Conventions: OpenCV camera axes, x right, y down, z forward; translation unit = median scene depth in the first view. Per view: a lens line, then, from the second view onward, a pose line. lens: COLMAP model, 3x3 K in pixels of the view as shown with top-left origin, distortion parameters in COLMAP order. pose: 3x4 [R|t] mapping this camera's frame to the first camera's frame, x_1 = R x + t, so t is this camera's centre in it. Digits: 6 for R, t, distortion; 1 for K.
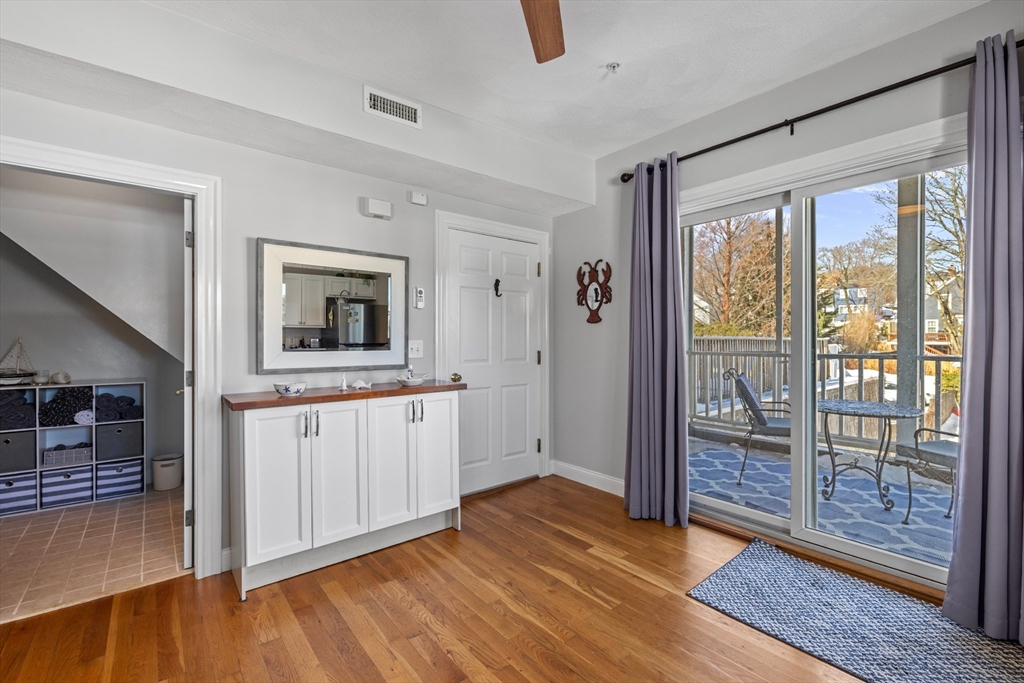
lens RADIAL K [[443.6, 0, 511.3], [0, 443.6, 340.2], [0, 0, 1]] dist [0.001068, 0.000951]
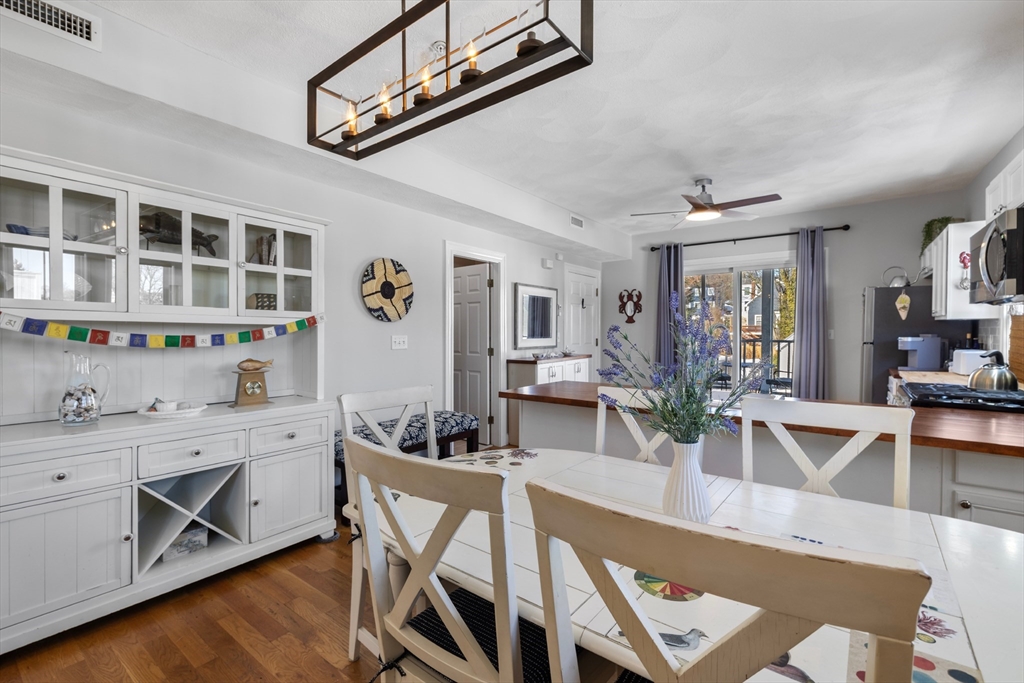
lens RADIAL K [[443.6, 0, 514.2], [0, 443.6, 345.4], [0, 0, 1]] dist [0.001068, 0.000951]
pose [[0.965441, -0.010024, 0.260427, -0.912600], [0.001260, 0.999428, 0.033797, -0.009009], [-0.260617, -0.032301, 0.964902, -0.801690]]
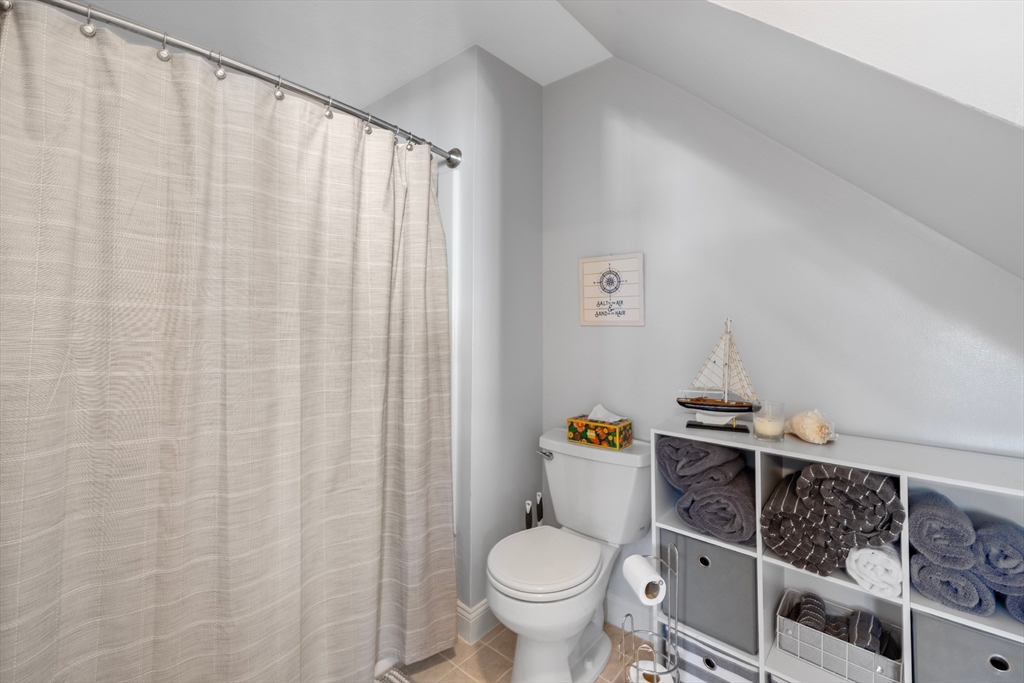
lens RADIAL K [[443.6, 0, 499.0], [0, 443.6, 322.5], [0, 0, 1]] dist [0.001068, 0.000951]
pose [[0.147079, -0.004581, -0.989114, -0.732393], [0.005215, 0.999979, -0.003855, -0.001986], [0.989111, -0.004591, 0.147100, 0.736208]]
